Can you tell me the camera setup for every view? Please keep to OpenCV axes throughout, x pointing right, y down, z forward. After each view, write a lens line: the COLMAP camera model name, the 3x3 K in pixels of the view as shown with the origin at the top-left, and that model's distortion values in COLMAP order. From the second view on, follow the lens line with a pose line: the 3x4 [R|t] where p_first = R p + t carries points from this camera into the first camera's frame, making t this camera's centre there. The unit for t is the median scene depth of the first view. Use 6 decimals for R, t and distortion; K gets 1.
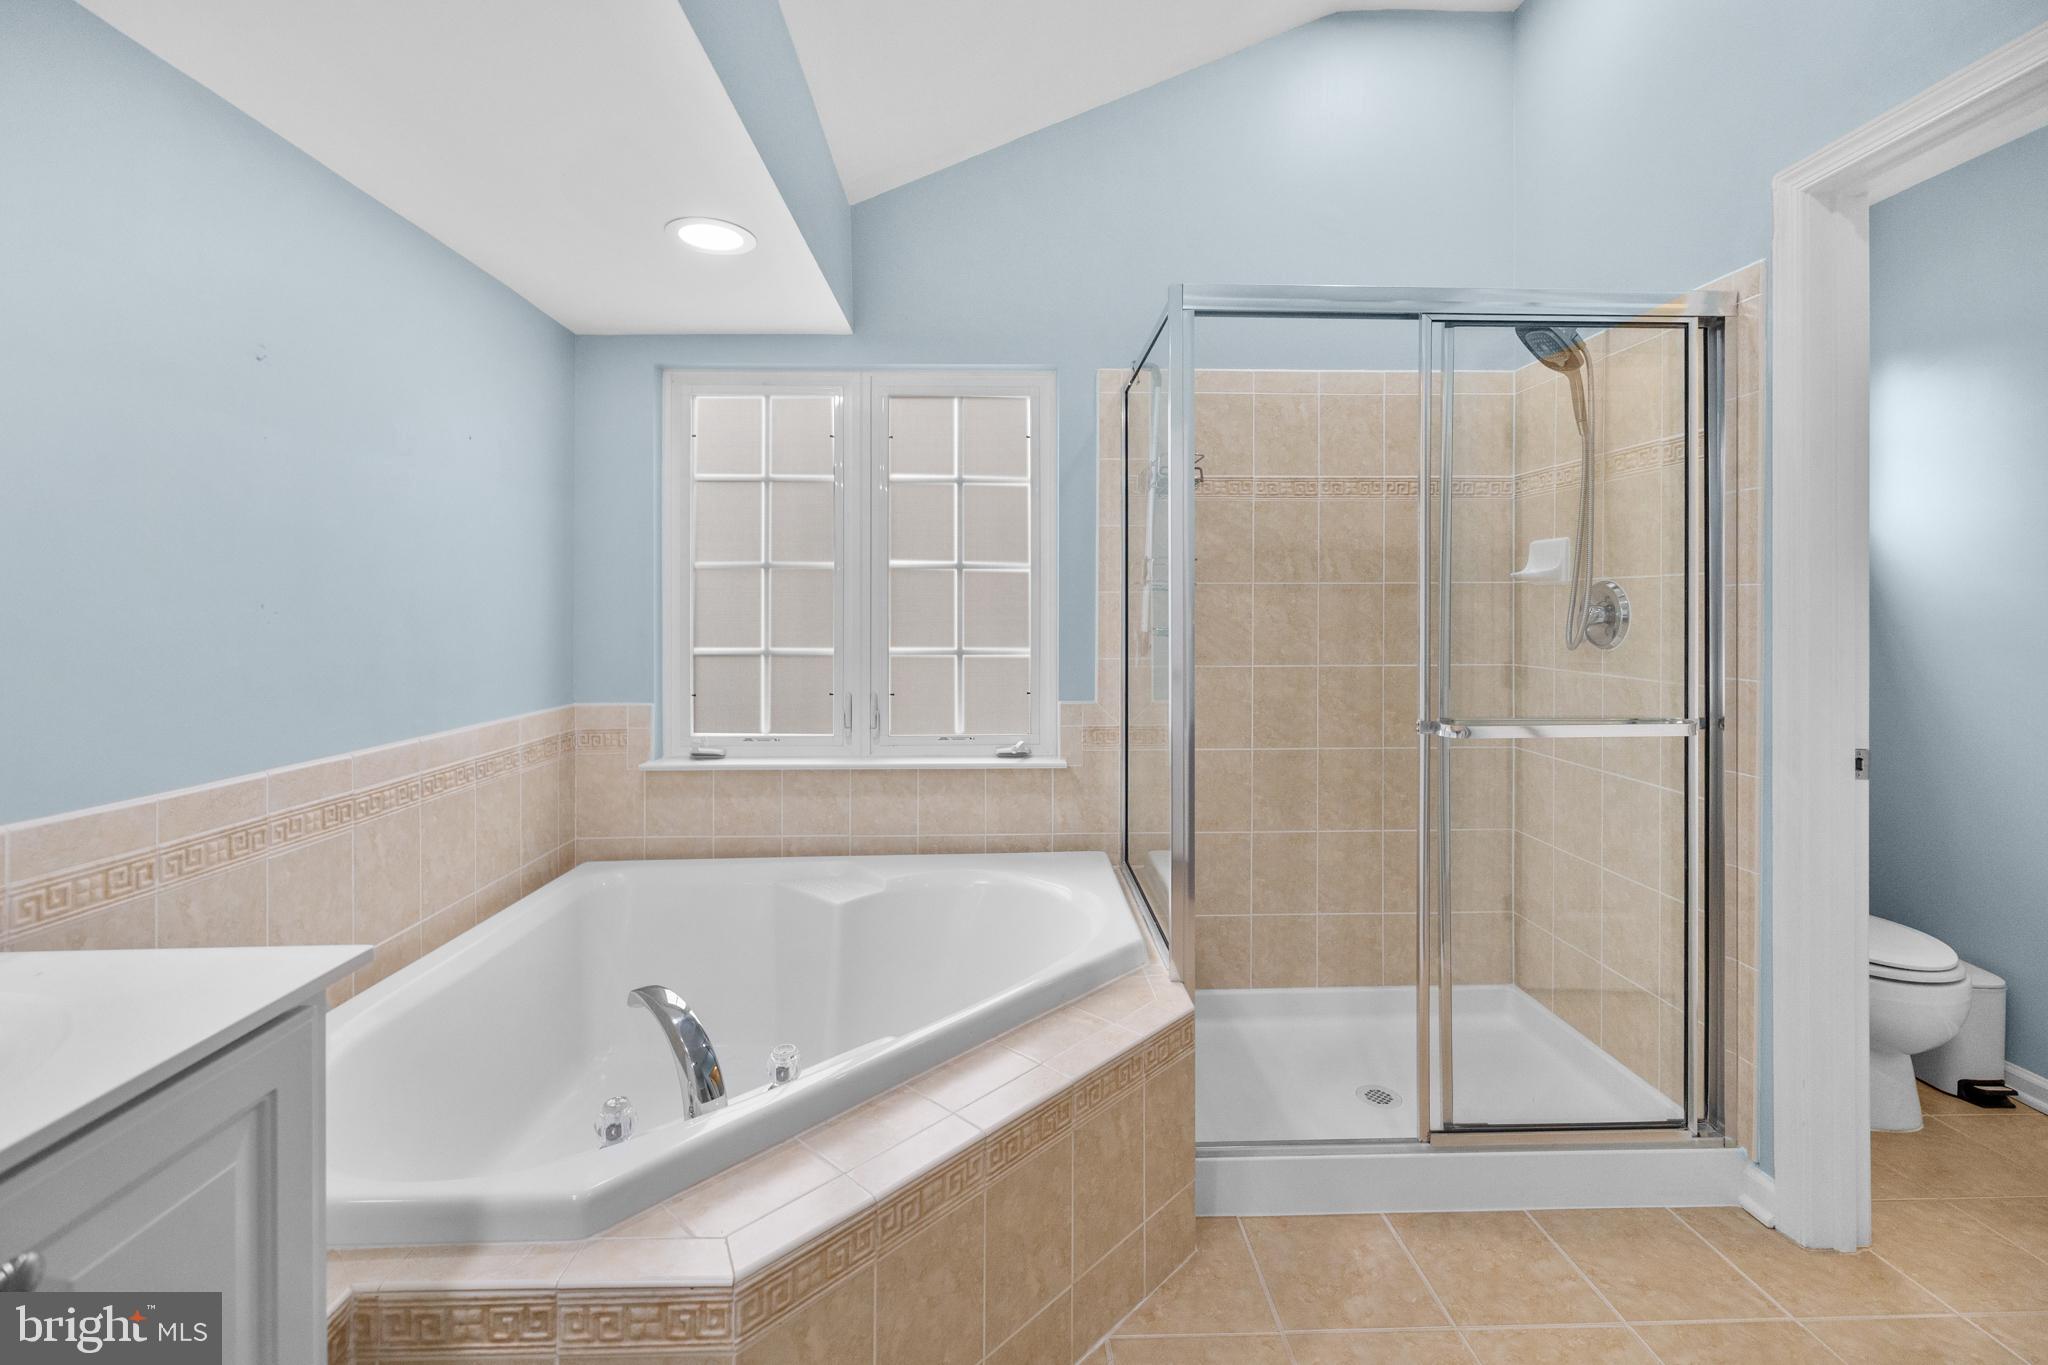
lens RADIAL K [[882.0, 0, 1026.2], [0, 882.0, 606.2], [0, 0, 1]] dist [0.001151, 0.000394]
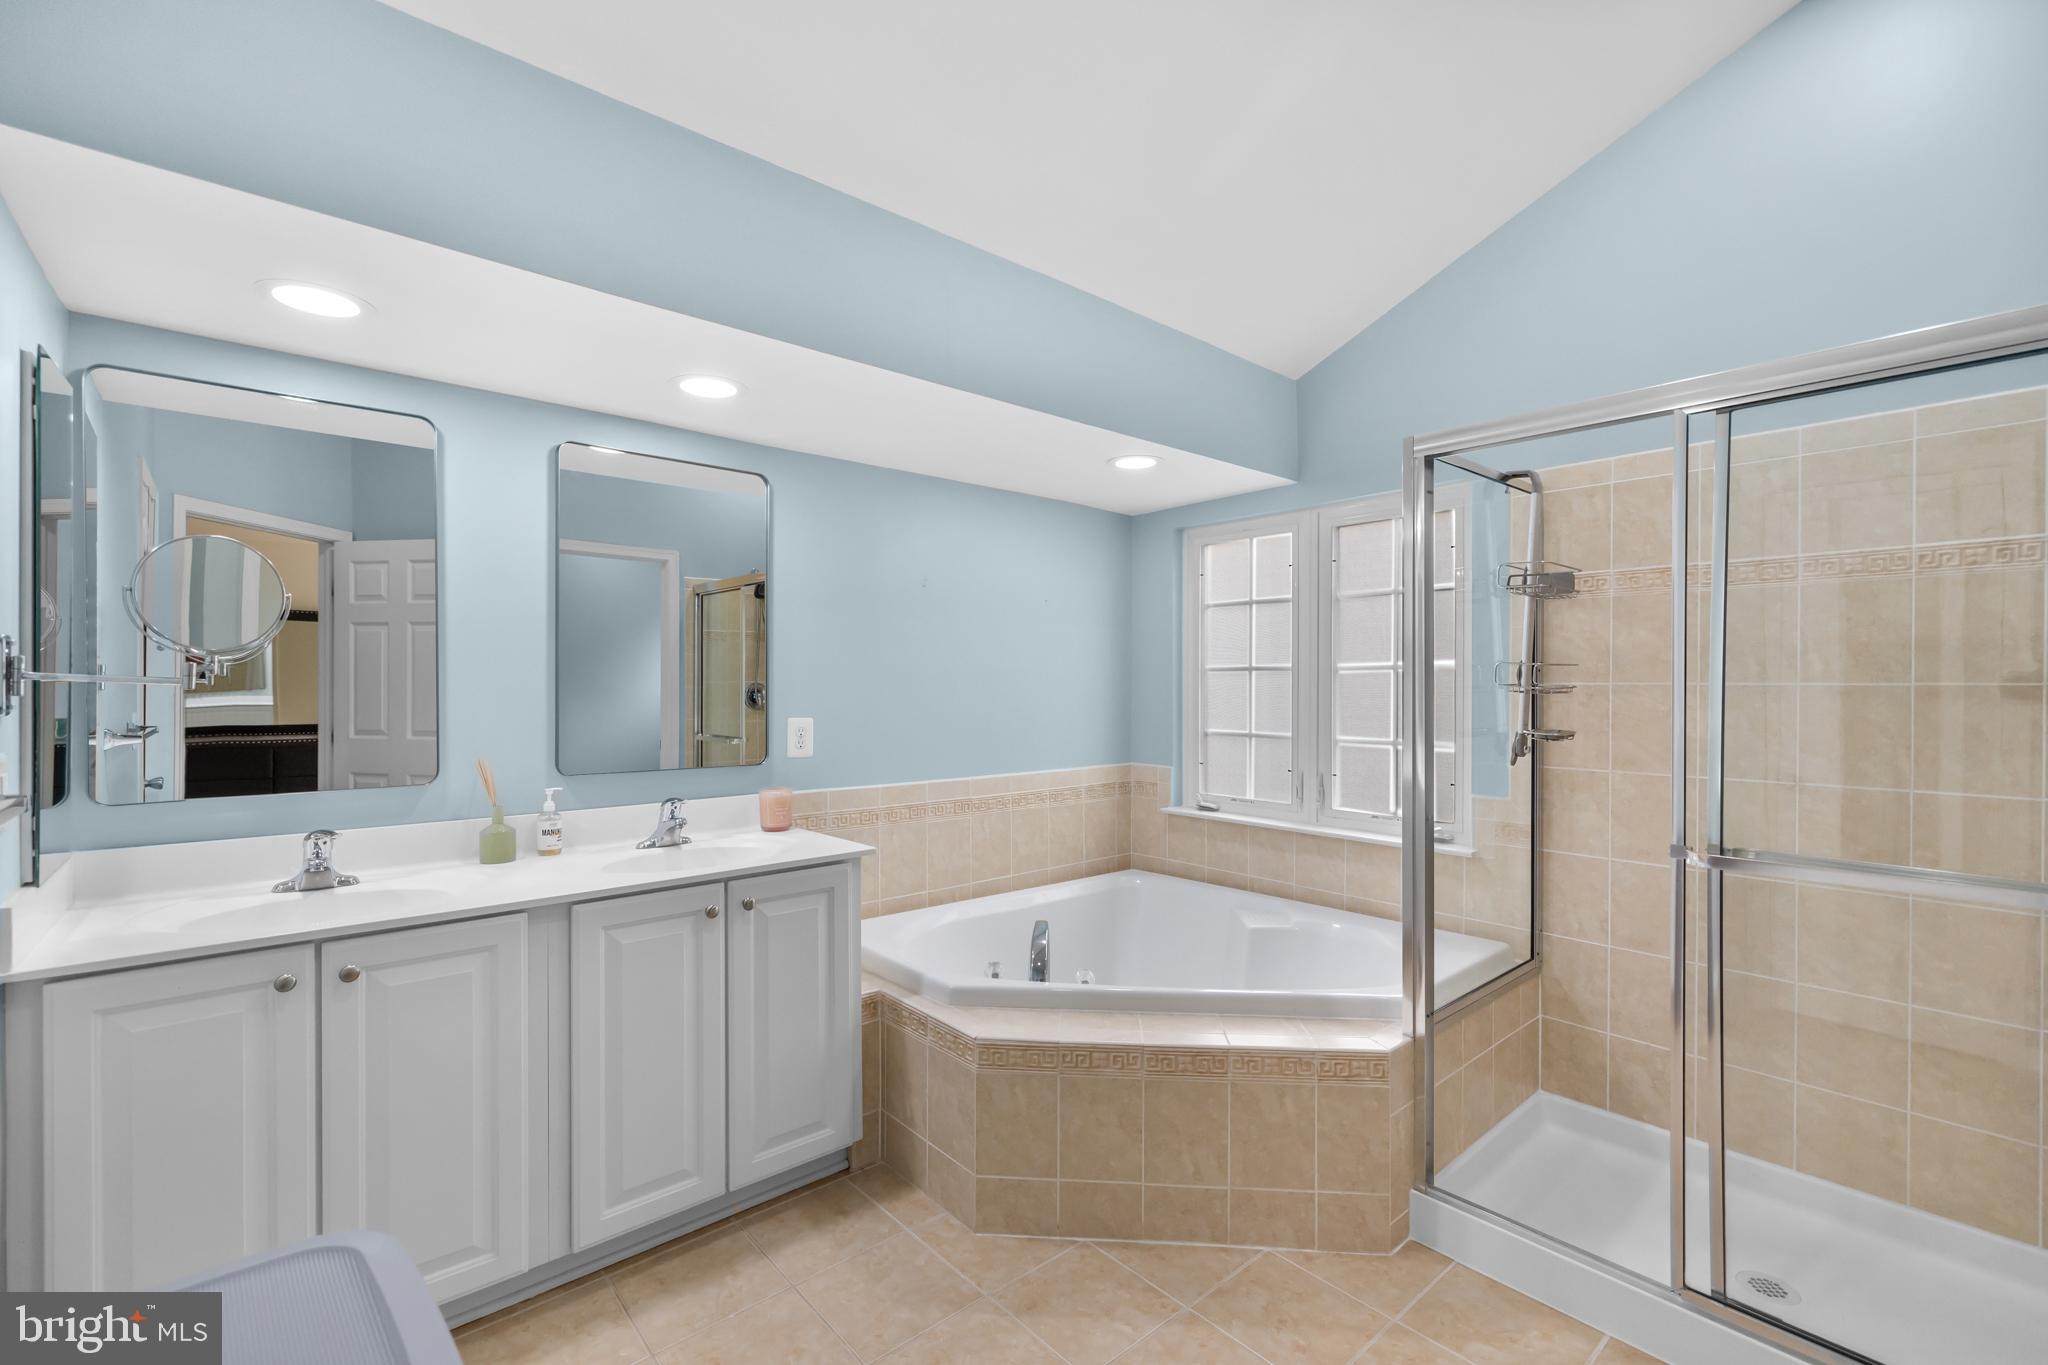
lens RADIAL K [[879.6, 0, 1018.6], [0, 879.6, 675.8], [0, 0, 1]] dist [0.001291, -0.000187]
pose [[0.633973, -0.002945, -0.773350, 0.602945], [0.001656, 0.999996, -0.002451, -0.039270], [0.773354, 0.000273, 0.633975, -0.109334]]
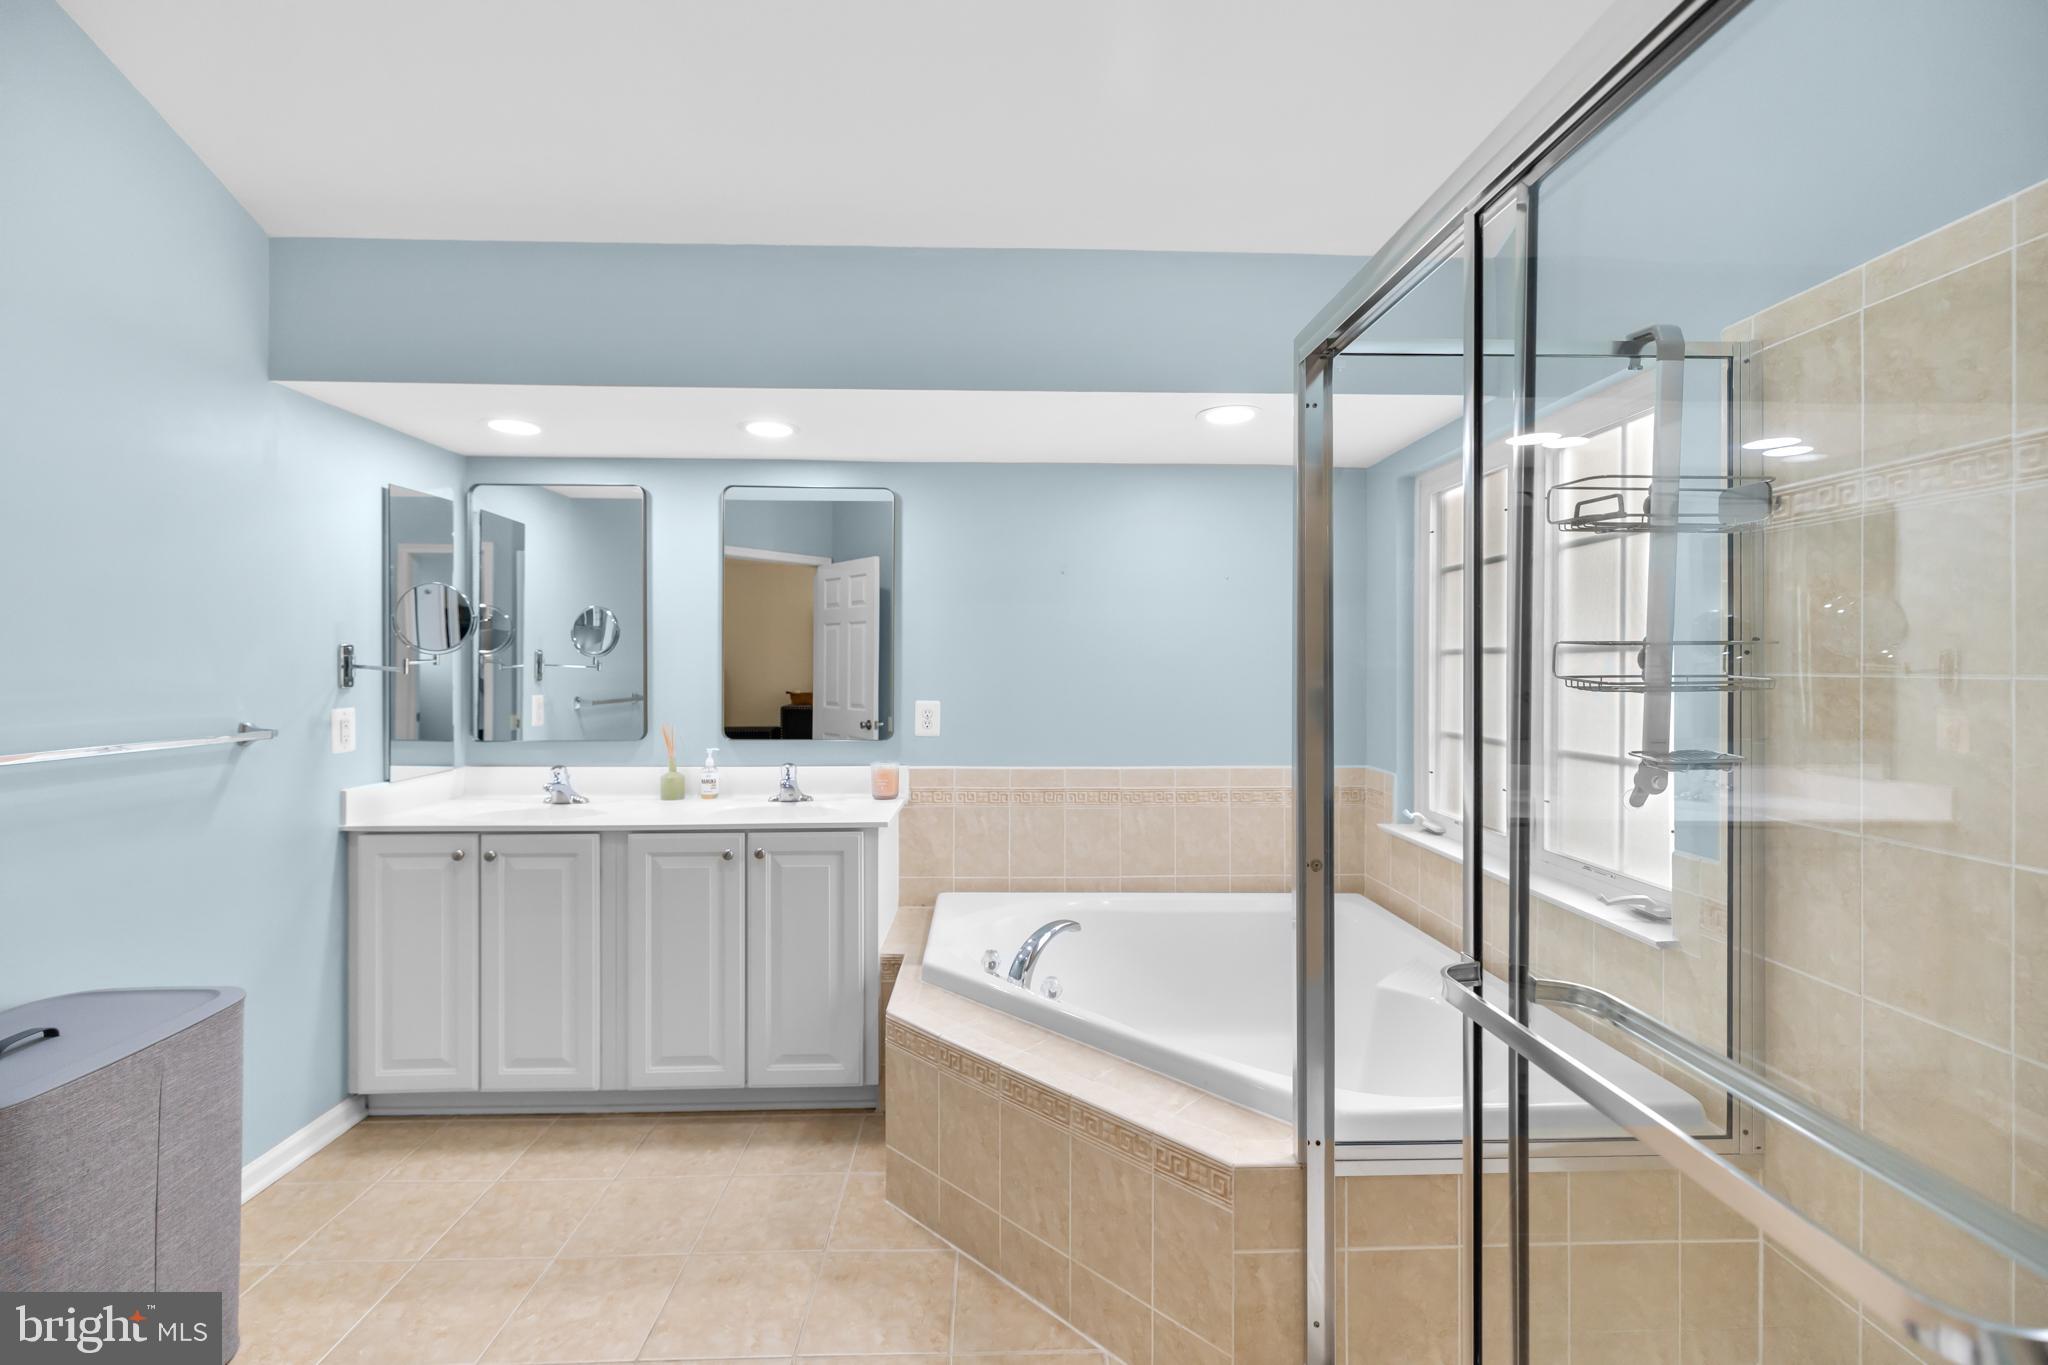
lens RADIAL K [[867.1, 0, 1031.7], [0, 867.1, 655.8], [0, 0, 1]] dist [0.000945, 0.000070]
pose [[0.010095, -0.007402, -0.999922, 0.813937], [0.004722, 0.999962, -0.007354, -0.043104], [0.999938, -0.004648, 0.010129, 0.598705]]
